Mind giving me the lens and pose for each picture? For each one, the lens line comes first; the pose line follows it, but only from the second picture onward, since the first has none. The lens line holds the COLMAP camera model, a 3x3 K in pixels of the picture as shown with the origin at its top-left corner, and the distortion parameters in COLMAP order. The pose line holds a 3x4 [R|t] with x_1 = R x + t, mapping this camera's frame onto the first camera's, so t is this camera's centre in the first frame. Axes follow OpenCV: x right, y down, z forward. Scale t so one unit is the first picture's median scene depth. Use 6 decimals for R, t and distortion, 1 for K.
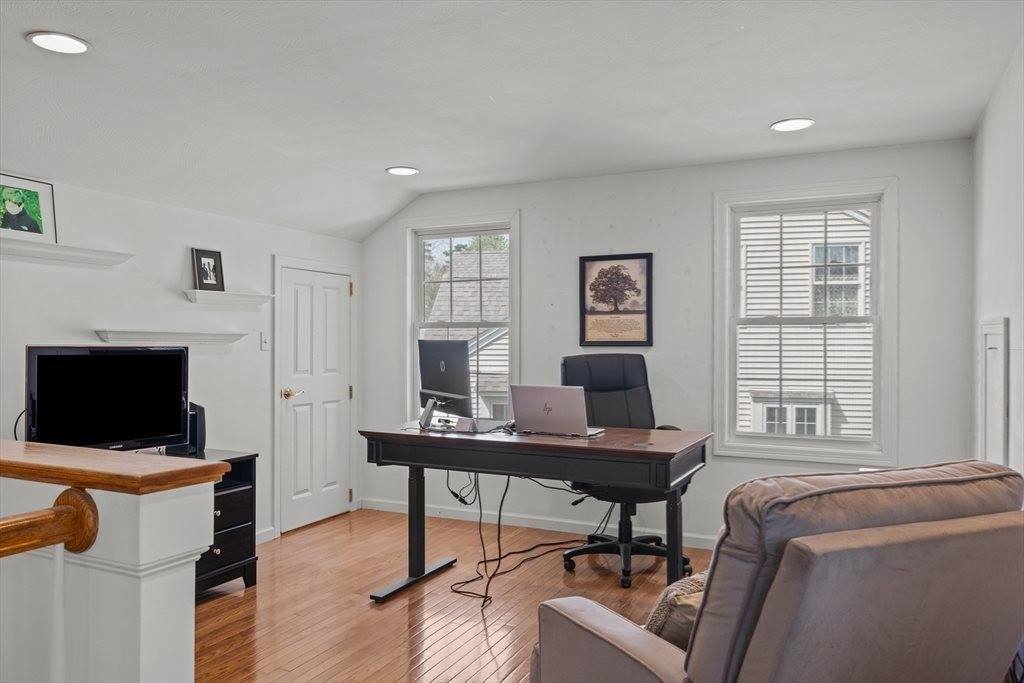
lens RADIAL K [[746.9, 0, 512.0], [0, 746.9, 341.5], [0, 0, 1]] dist [-0.001737, 0.002355]
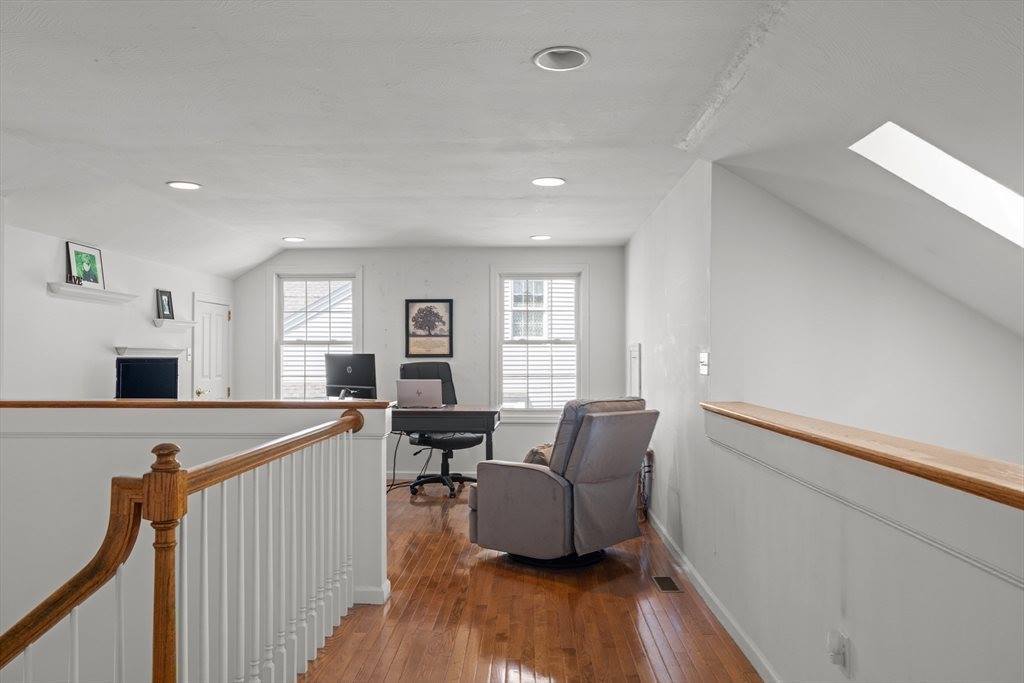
lens RADIAL K [[746.9, 0, 512.0], [0, 746.9, 341.5], [0, 0, 1]] dist [-0.001737, 0.002355]
pose [[0.914024, 0.005753, 0.405619, -0.345068], [0.000671, 0.999877, -0.015695, -0.002243], [-0.405659, 0.014617, 0.913908, -0.515664]]
